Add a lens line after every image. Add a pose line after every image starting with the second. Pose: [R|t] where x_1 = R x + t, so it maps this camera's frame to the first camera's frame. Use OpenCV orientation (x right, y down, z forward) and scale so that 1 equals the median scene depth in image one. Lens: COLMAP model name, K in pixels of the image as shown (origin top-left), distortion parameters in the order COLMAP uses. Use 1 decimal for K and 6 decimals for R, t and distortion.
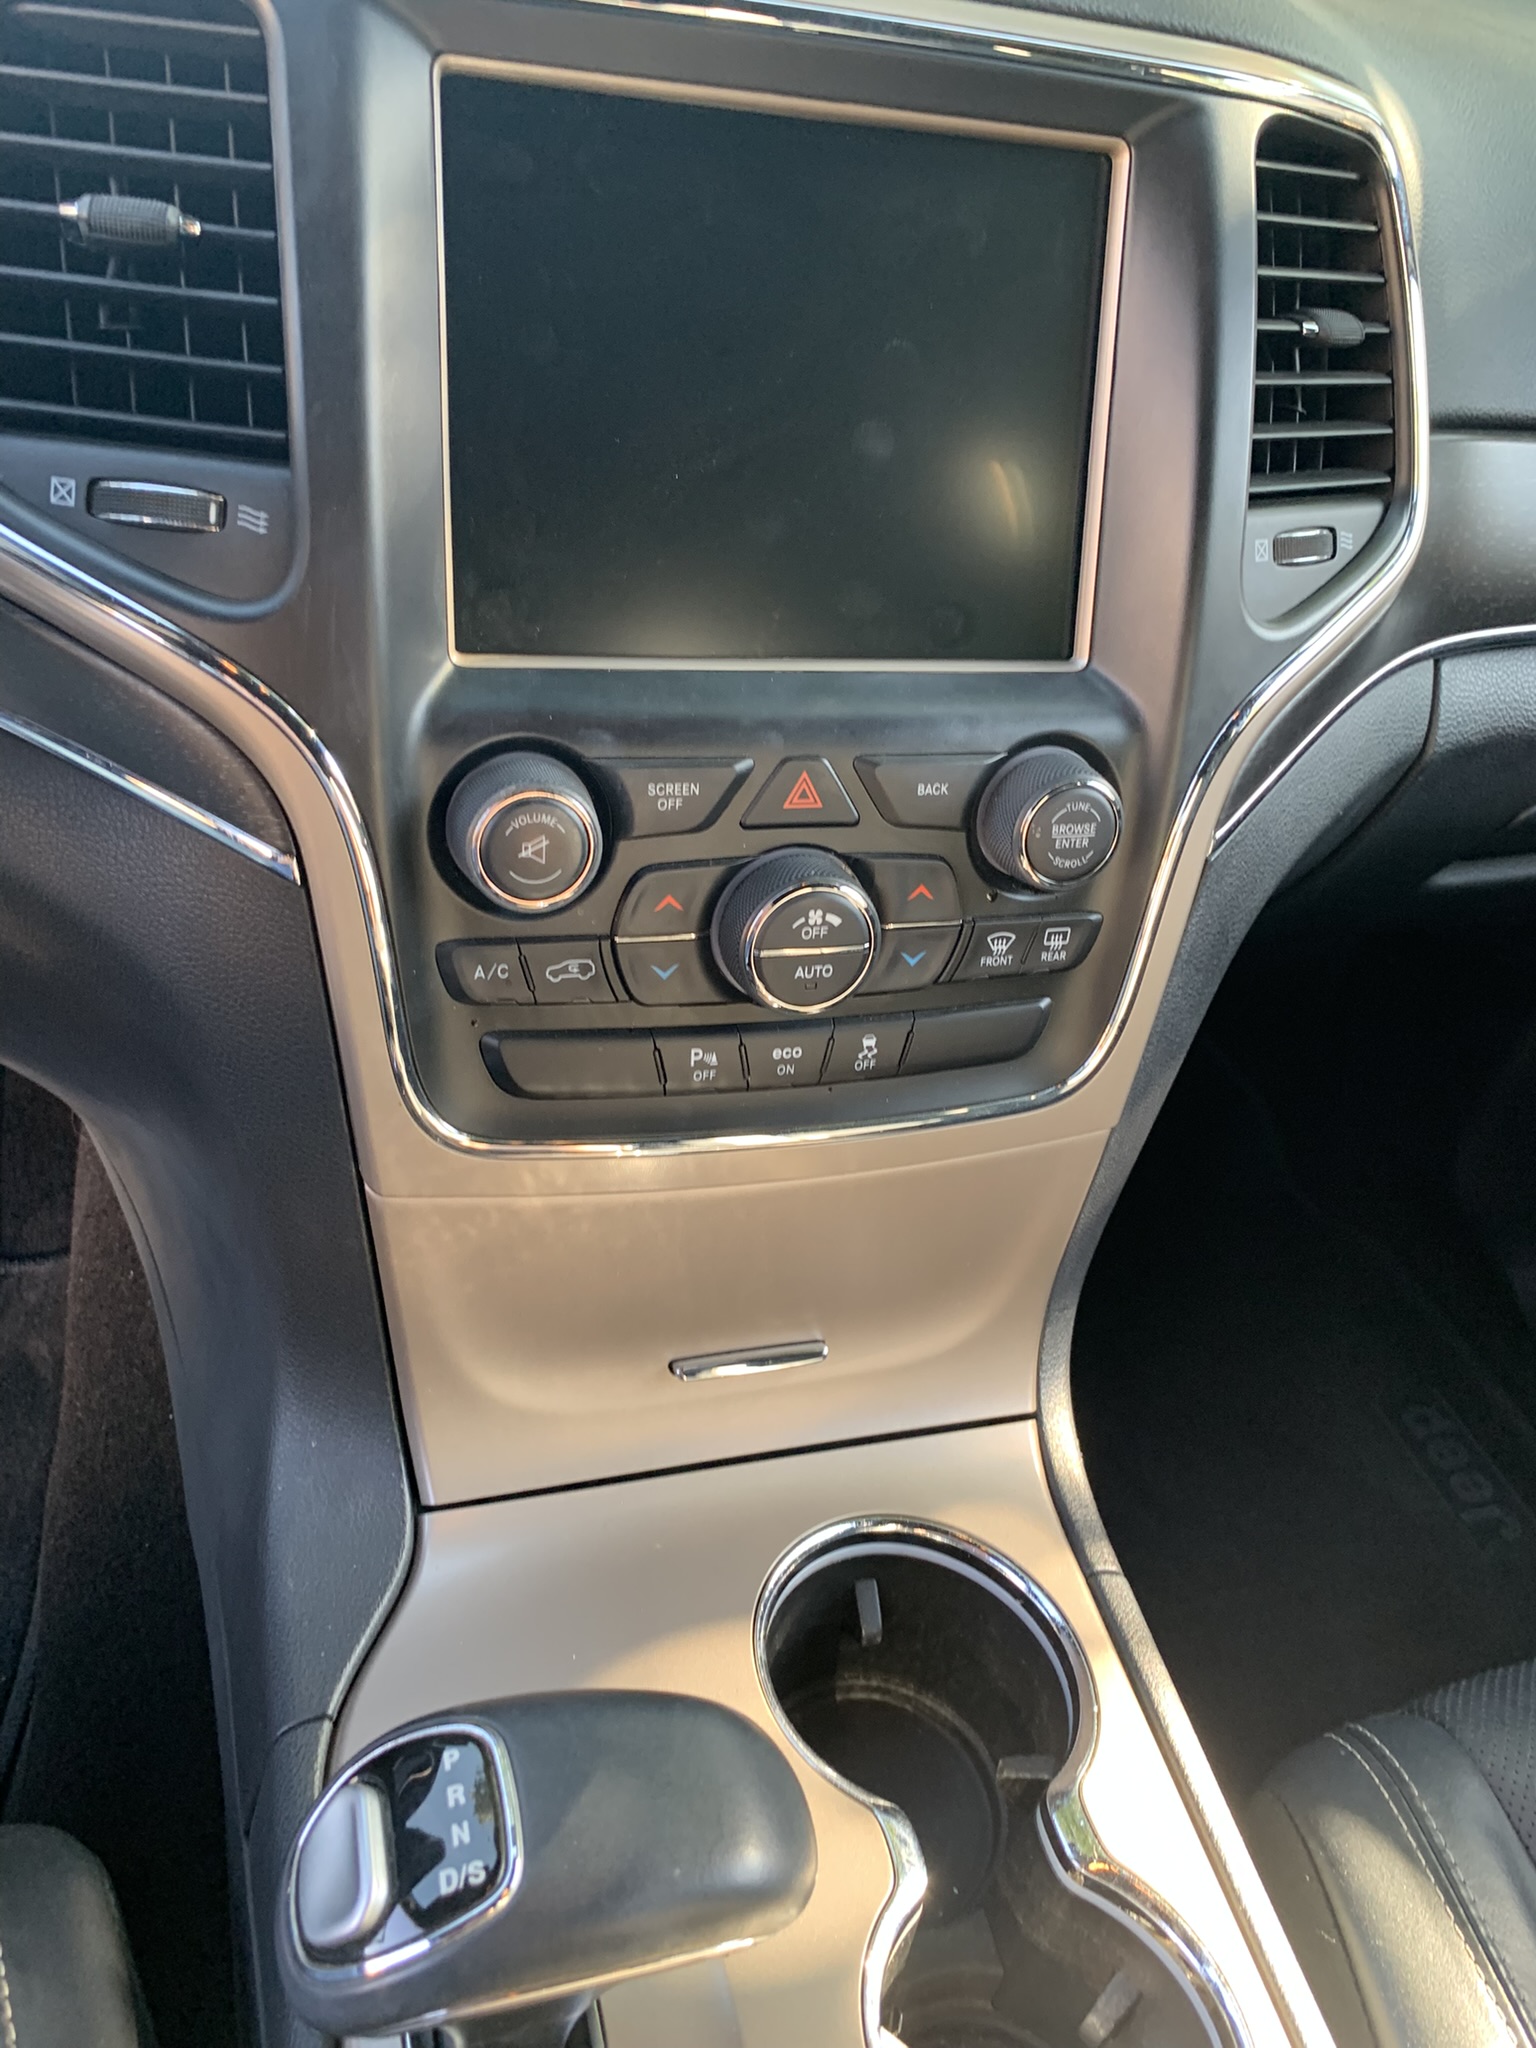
lens RADIAL K [[1561.1, 0, 768.0], [0, 1561.1, 1024.0], [0, 0, 1]] dist [0.054422, -0.176835]
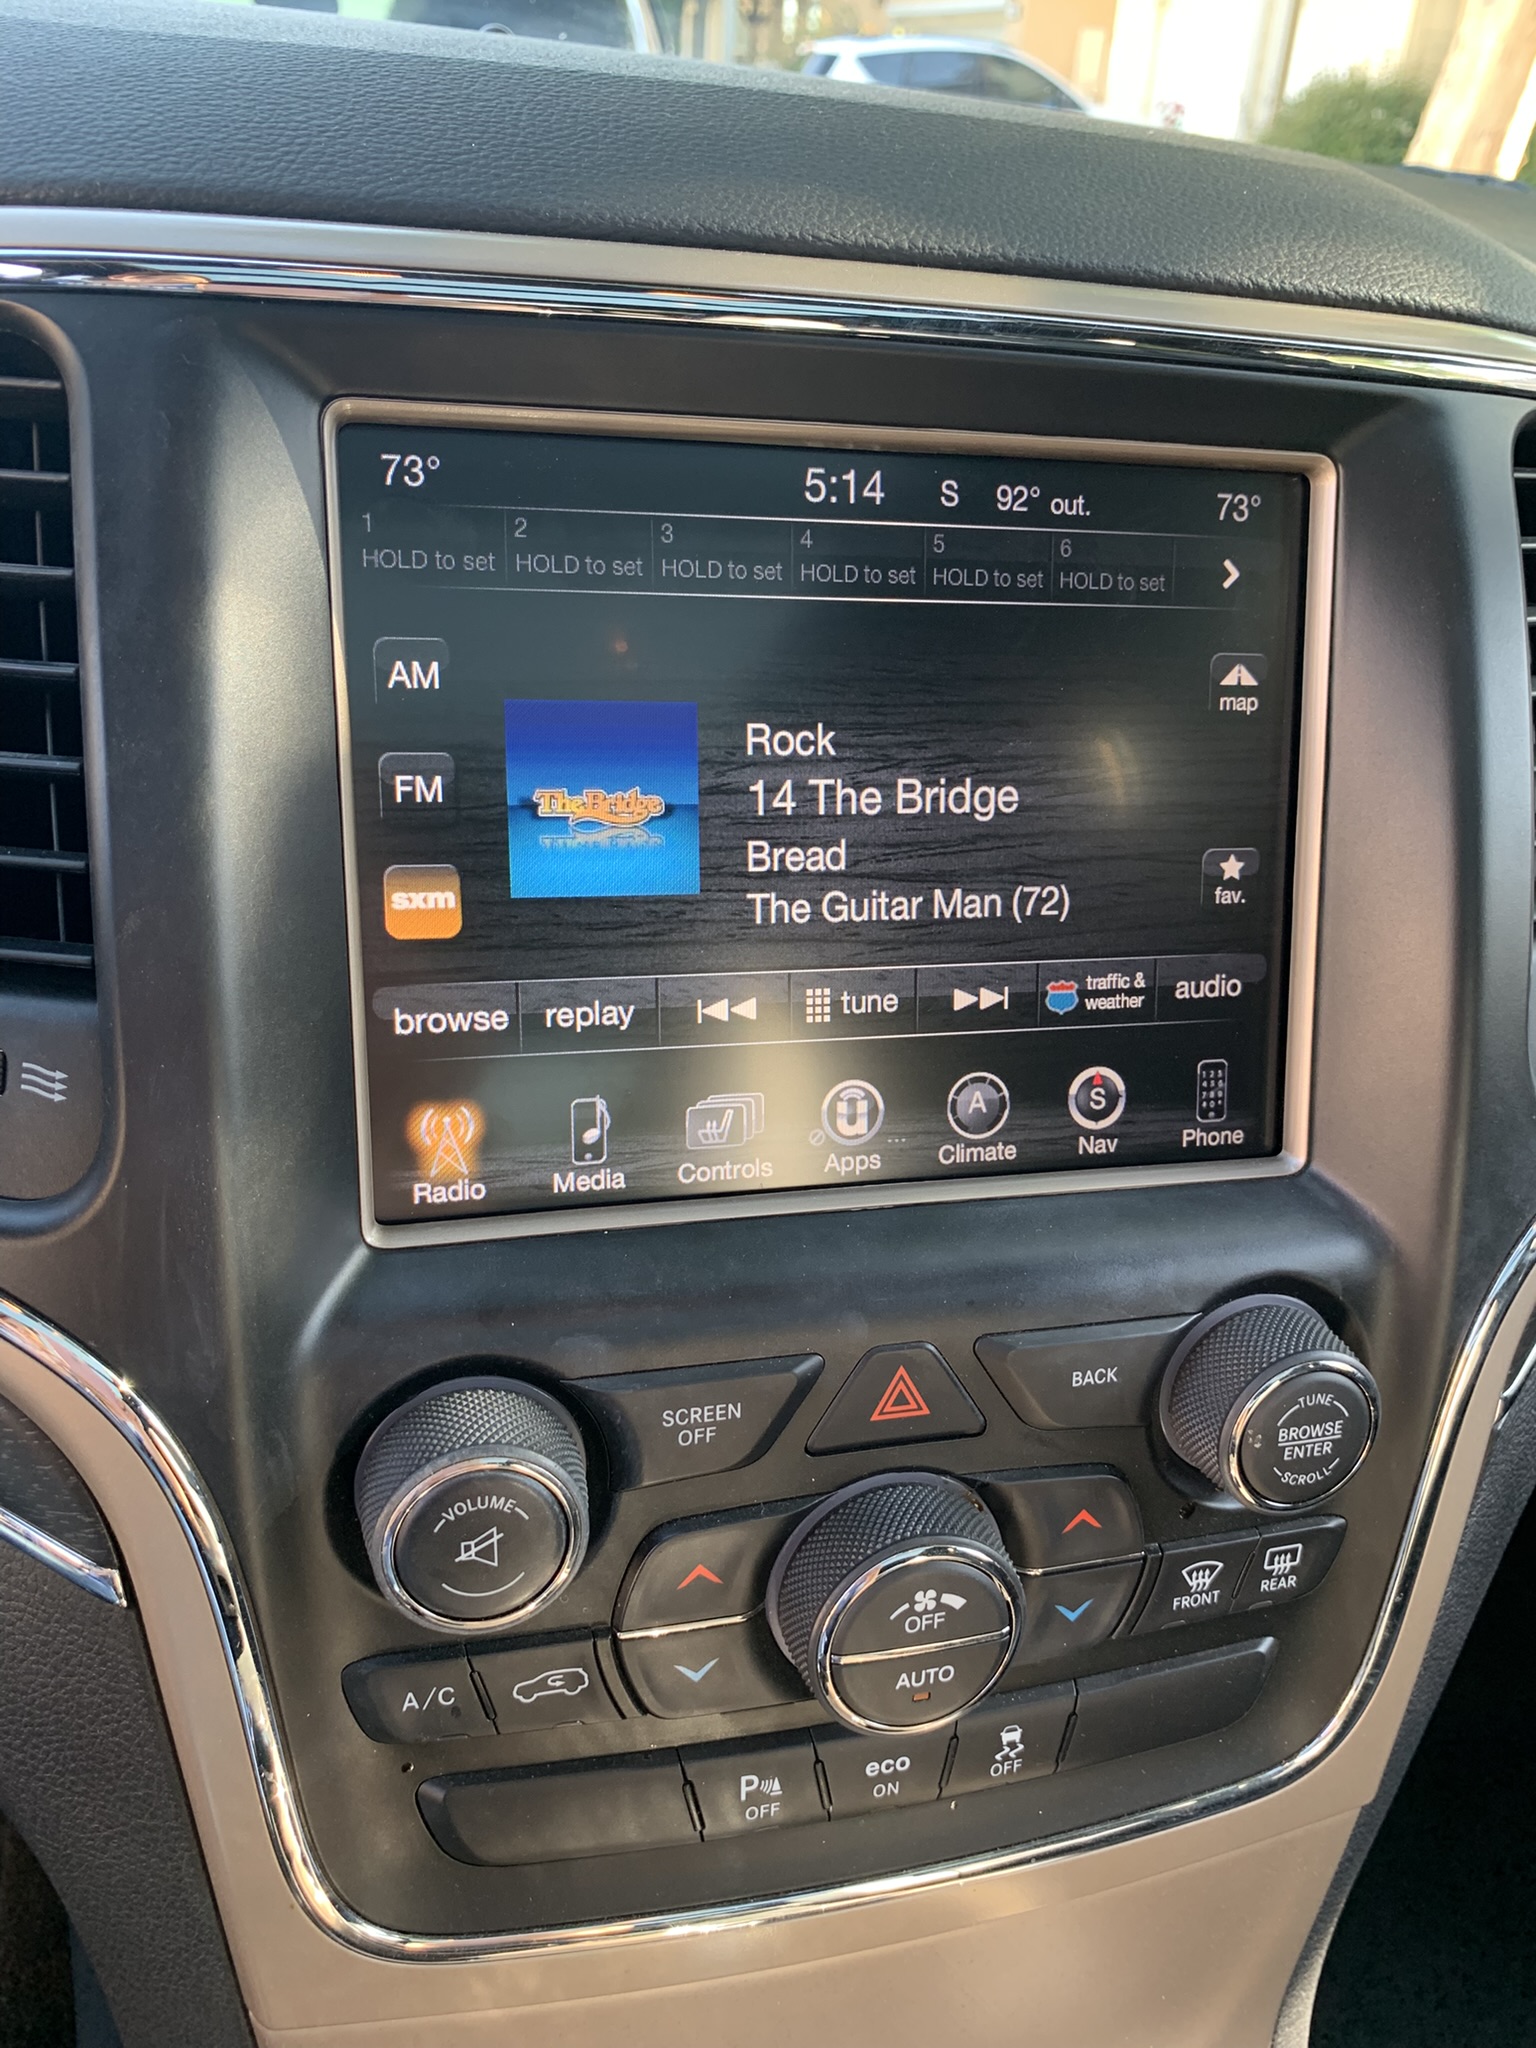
lens RADIAL K [[1596.8, 0, 768.0], [0, 1596.8, 1024.0], [0, 0, 1]] dist [-0.035707, 0.003920]
pose [[0.997340, -0.026929, -0.067732, 0.016224], [0.015721, 0.986852, -0.160860, -0.191443], [0.071174, 0.159368, 0.984650, 0.294048]]
